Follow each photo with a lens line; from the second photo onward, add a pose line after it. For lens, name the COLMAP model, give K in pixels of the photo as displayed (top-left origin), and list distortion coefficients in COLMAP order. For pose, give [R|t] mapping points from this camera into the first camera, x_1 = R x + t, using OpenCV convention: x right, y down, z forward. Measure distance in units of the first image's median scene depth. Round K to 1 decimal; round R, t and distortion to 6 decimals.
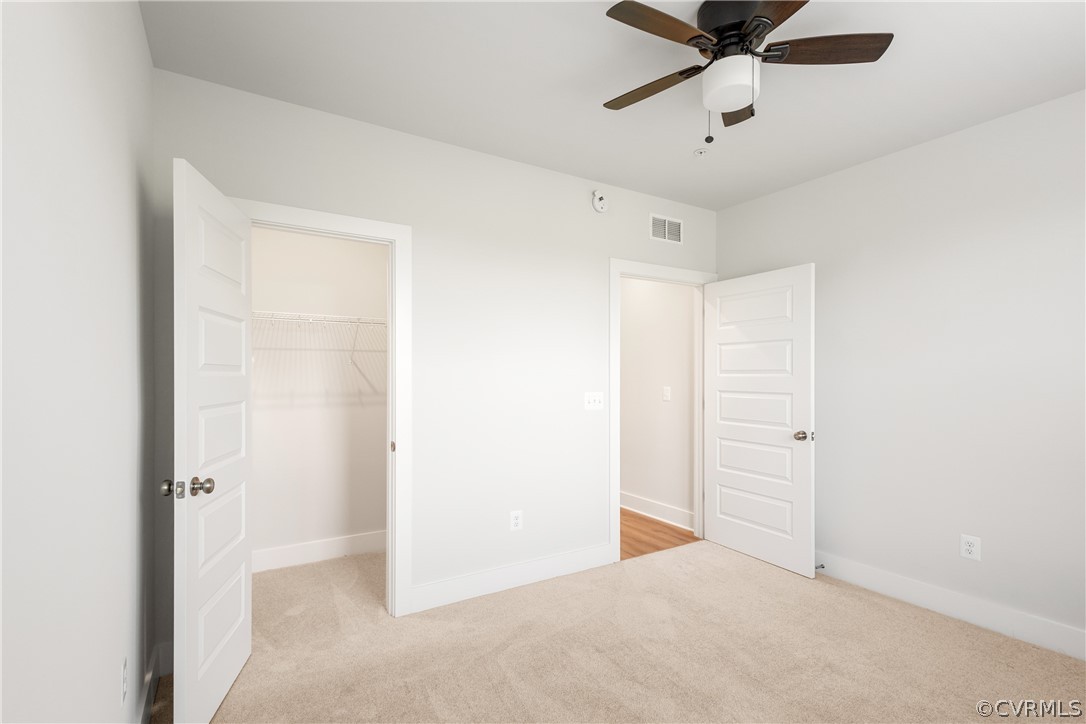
lens RADIAL K [[512.7, 0, 544.8], [0, 512.7, 370.6], [0, 0, 1]] dist [0.016238, -0.000569]
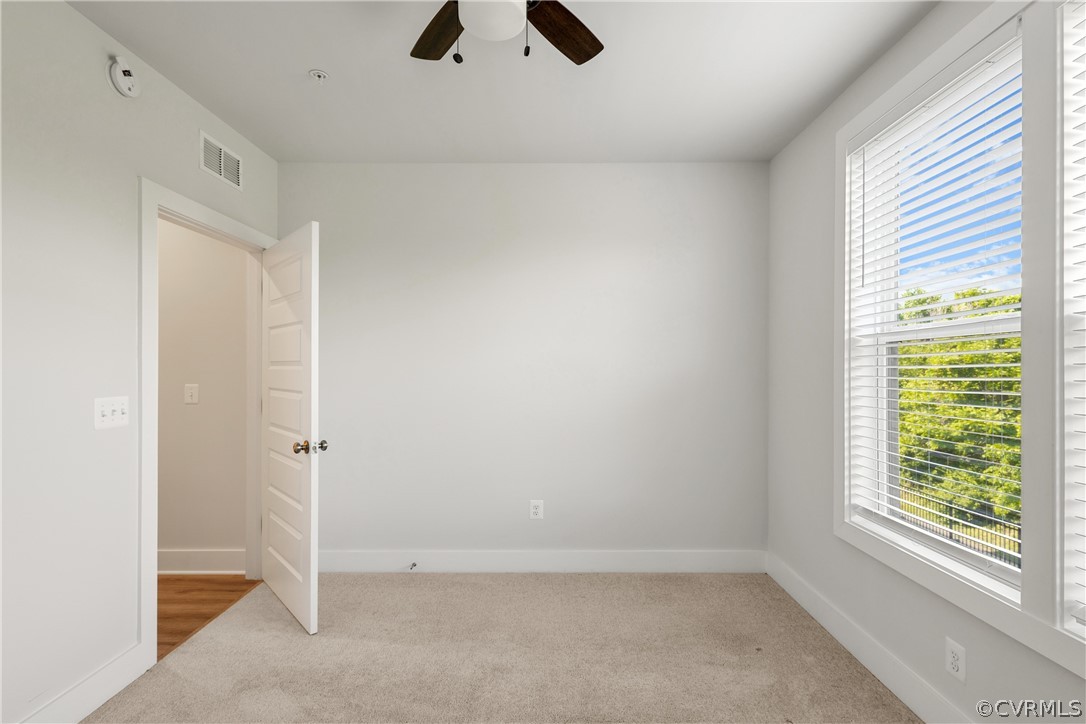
lens RADIAL K [[512.7, 0, 543.8], [0, 512.7, 363.3], [0, 0, 1]] dist [0.016238, -0.000569]
pose [[0.539441, 0.005044, 0.842008, -0.135753], [-0.006591, 0.999977, -0.001767, 0.001390], [-0.841998, -0.004596, 0.539462, 0.258390]]
